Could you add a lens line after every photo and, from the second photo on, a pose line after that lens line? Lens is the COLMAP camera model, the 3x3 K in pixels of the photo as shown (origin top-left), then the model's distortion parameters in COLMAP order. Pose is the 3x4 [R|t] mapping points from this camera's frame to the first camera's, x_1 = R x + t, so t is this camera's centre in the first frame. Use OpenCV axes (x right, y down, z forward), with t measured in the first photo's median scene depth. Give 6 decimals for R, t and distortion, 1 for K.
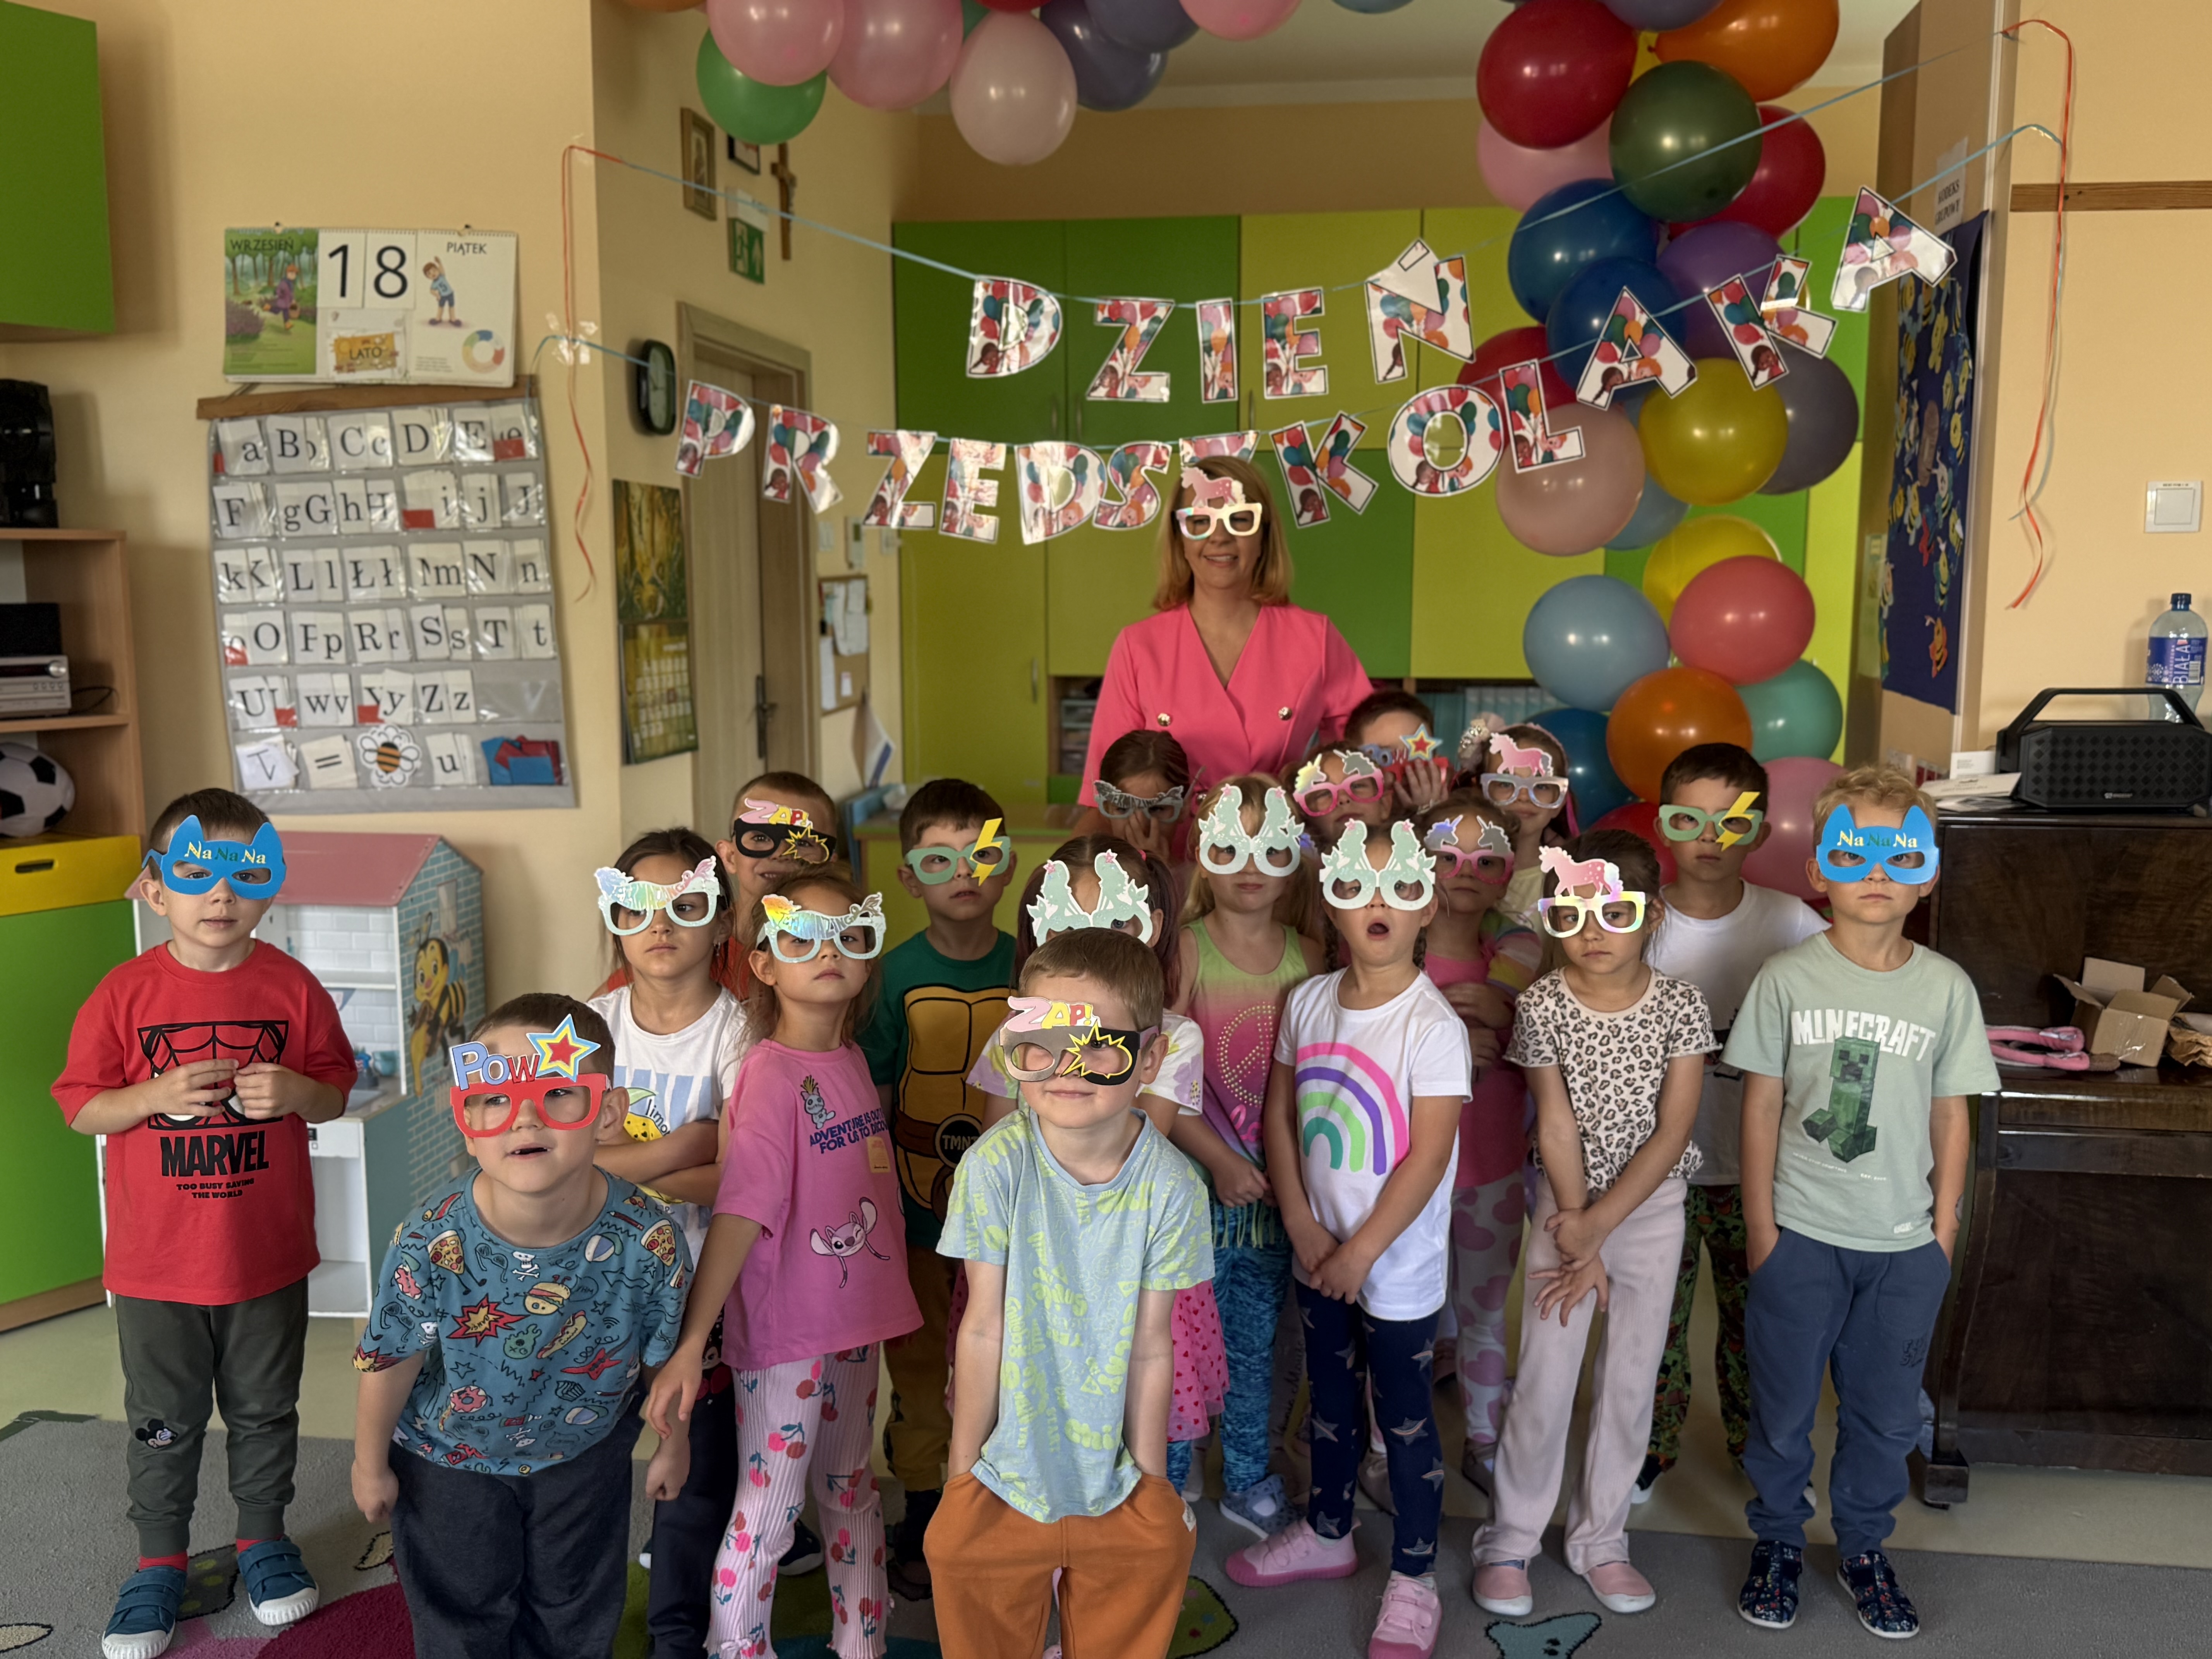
lens RADIAL K [[1915.7, 0, 1153.8], [0, 1915.7, 842.0], [0, 0, 1]] dist [0.056632, -0.015389]
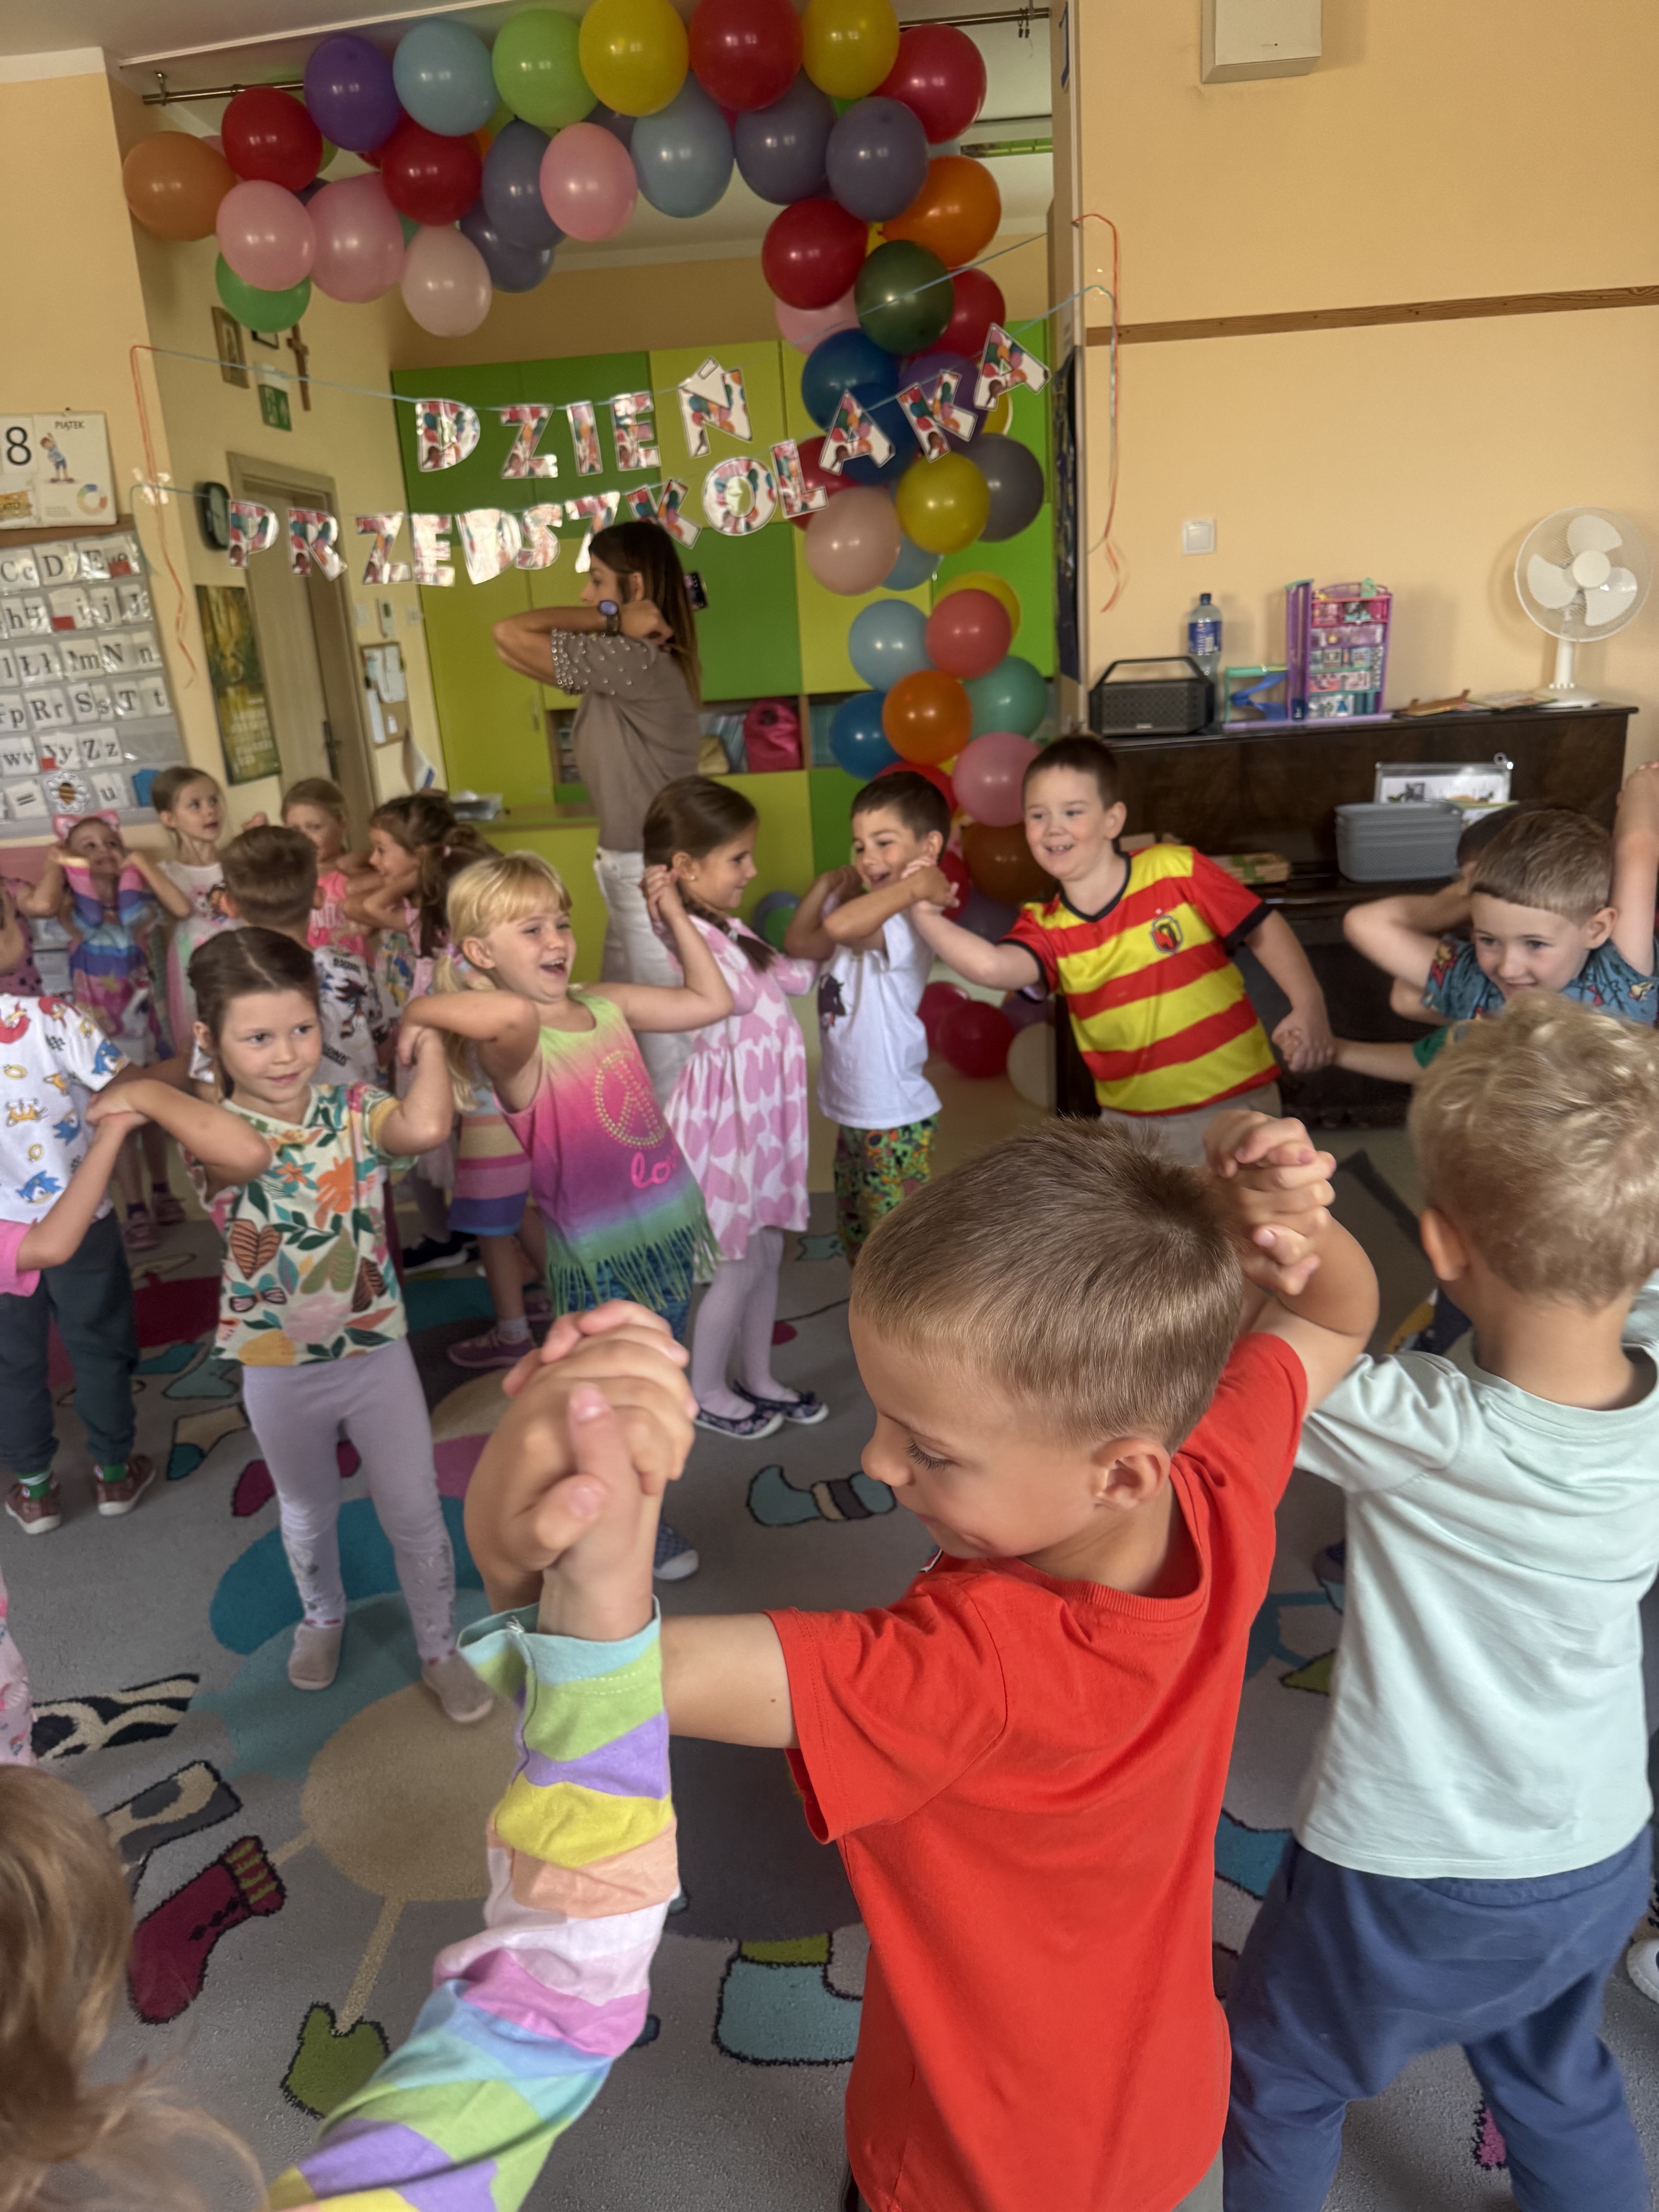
lens RADIAL K [[1620.7, 0, 829.5], [0, 1620.7, 1106.0], [0, 0, 1]] dist [-0.007660, 0.028504]
pose [[0.995644, -0.082187, 0.044017, 0.100708], [0.074882, 0.986205, 0.147623, 0.050923], [-0.055542, -0.143684, 0.988064, -0.266521]]
